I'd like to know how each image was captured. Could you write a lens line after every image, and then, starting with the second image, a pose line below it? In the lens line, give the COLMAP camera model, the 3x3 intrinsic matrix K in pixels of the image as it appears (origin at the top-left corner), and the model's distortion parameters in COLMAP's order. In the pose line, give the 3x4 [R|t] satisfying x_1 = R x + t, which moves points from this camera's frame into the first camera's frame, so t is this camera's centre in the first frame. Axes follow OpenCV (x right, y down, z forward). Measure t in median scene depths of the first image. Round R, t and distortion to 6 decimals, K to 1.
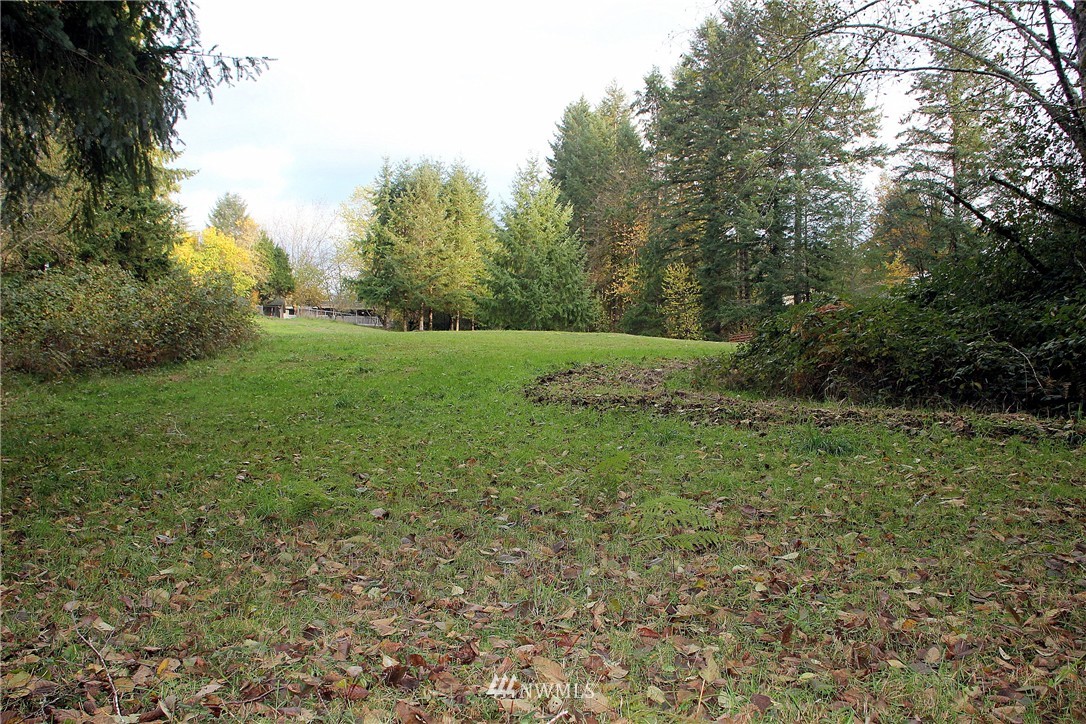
lens RADIAL K [[630.0, 0, 534.8], [0, 630.0, 365.0], [0, 0, 1]] dist [-0.070801, 0.025792]
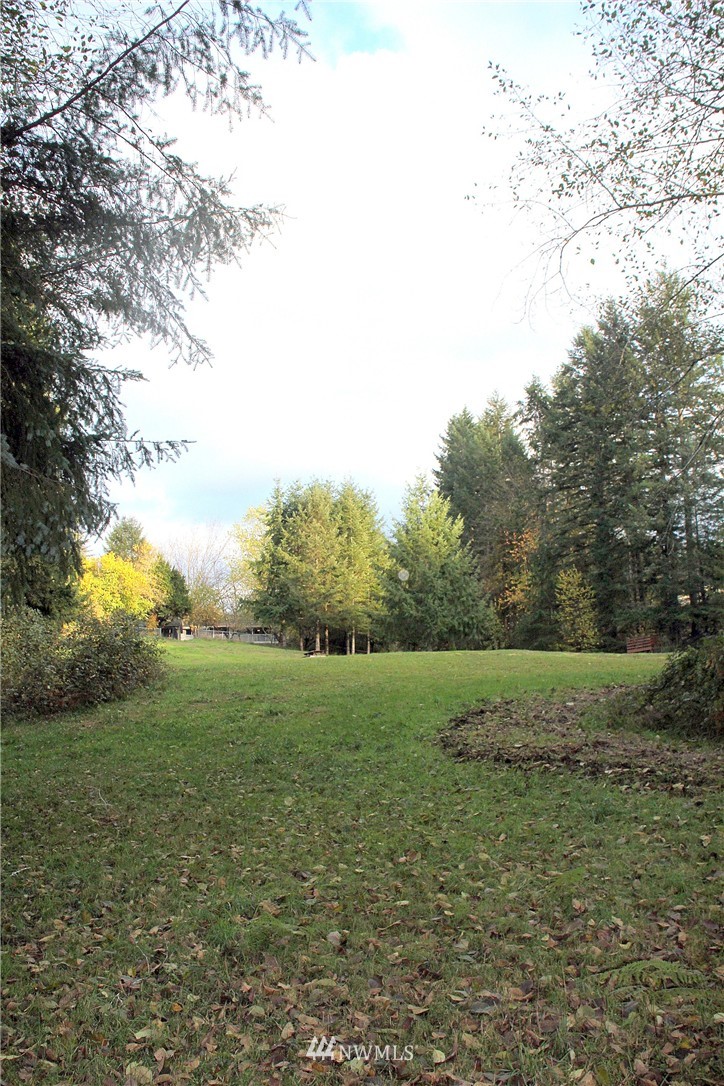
lens RADIAL K [[630.0, 0, 362.0], [0, 630.0, 543.0], [0, 0, 1]] dist [-0.070801, 0.025792]
pose [[0.998053, -0.043717, -0.044492, -0.057794], [0.039502, 0.995015, -0.091565, -0.127294], [0.048273, 0.089630, 0.994805, -0.013429]]
